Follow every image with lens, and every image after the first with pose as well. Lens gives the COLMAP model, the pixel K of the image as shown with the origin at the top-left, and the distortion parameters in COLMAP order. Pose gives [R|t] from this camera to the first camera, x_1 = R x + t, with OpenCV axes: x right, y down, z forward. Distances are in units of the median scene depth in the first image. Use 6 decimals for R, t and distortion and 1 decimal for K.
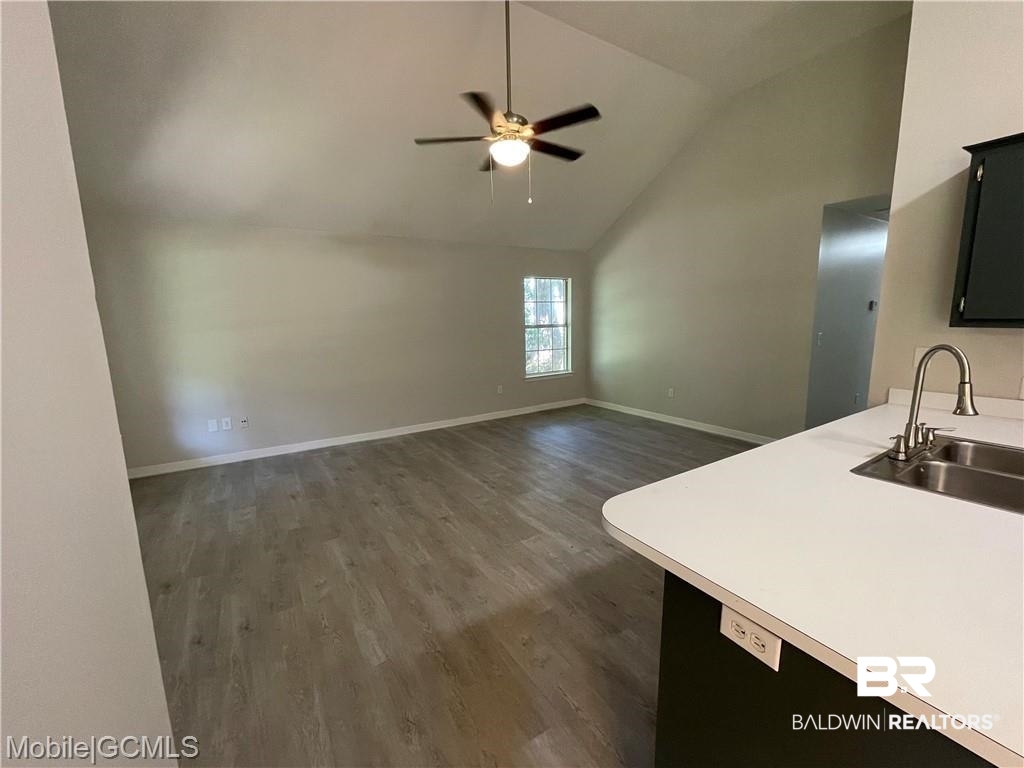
lens RADIAL K [[415.7, 0, 505.9], [0, 415.7, 378.7], [0, 0, 1]] dist [-0.004897, -0.000681]
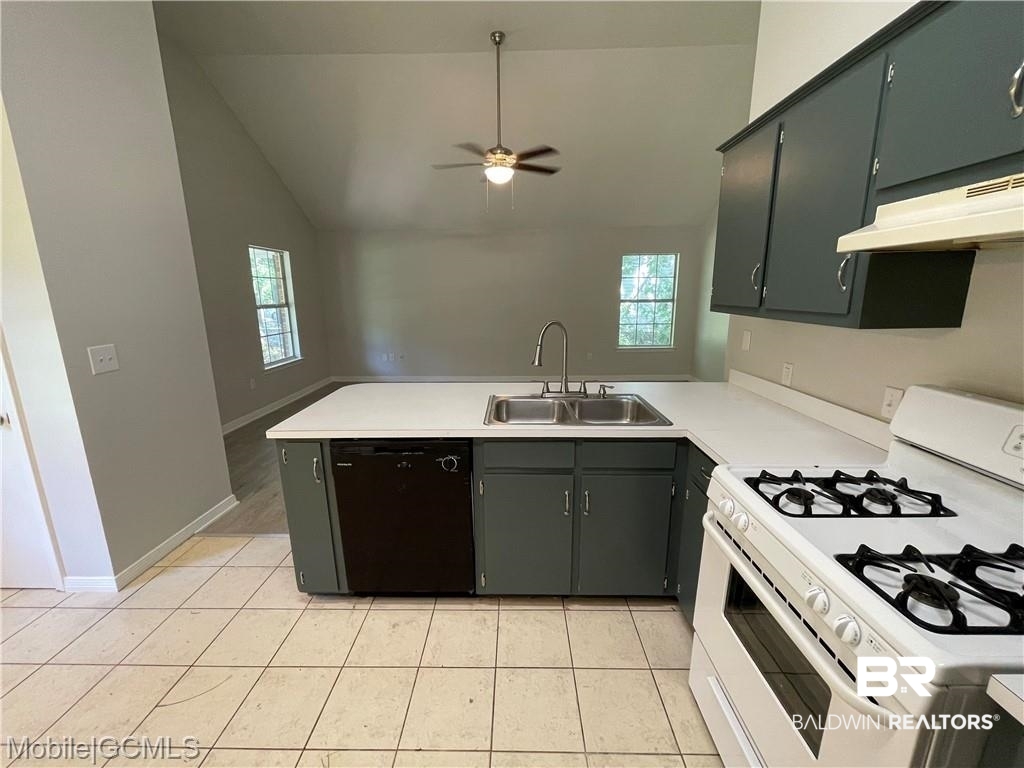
lens RADIAL K [[415.7, 0, 505.9], [0, 415.7, 378.7], [0, 0, 1]] dist [-0.004897, -0.000681]
pose [[0.836407, 0.125008, -0.533662, 0.555965], [-0.087658, 0.991620, 0.094897, -0.000791], [0.541053, -0.032593, 0.840357, -0.119986]]
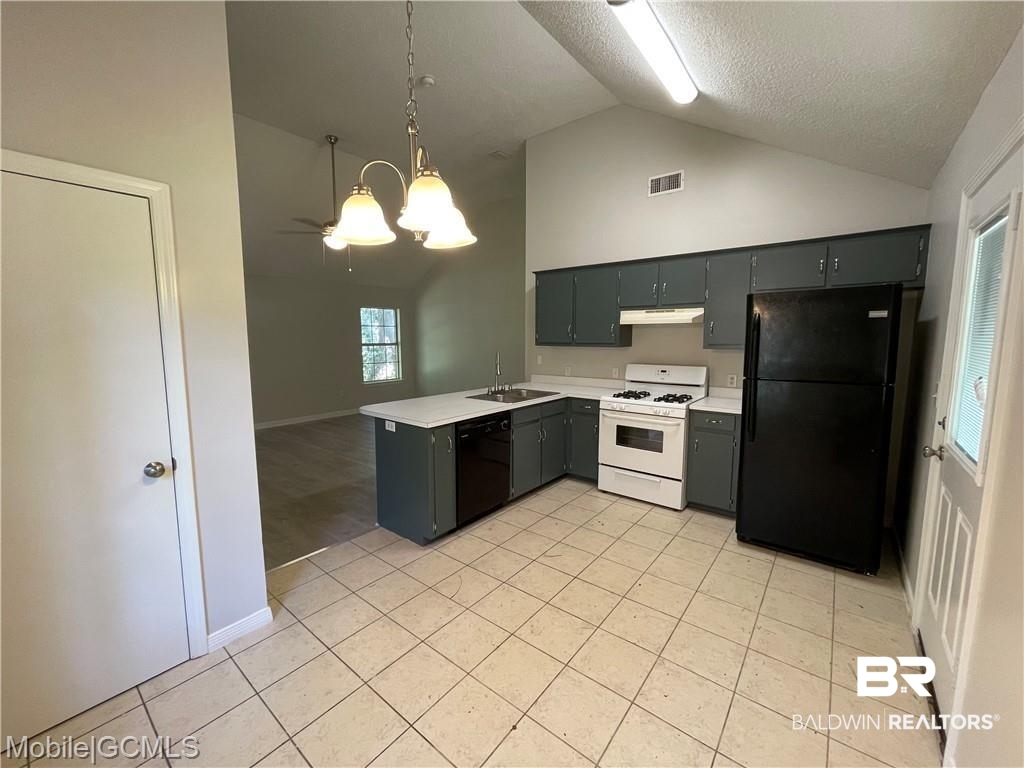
lens RADIAL K [[415.7, 0, 505.9], [0, 415.7, 378.7], [0, 0, 1]] dist [-0.004897, -0.000681]
pose [[0.946375, -0.014595, 0.322739, 0.069029], [0.029992, 0.998634, -0.042785, 0.071202], [-0.321674, 0.050170, 0.945520, -0.529707]]
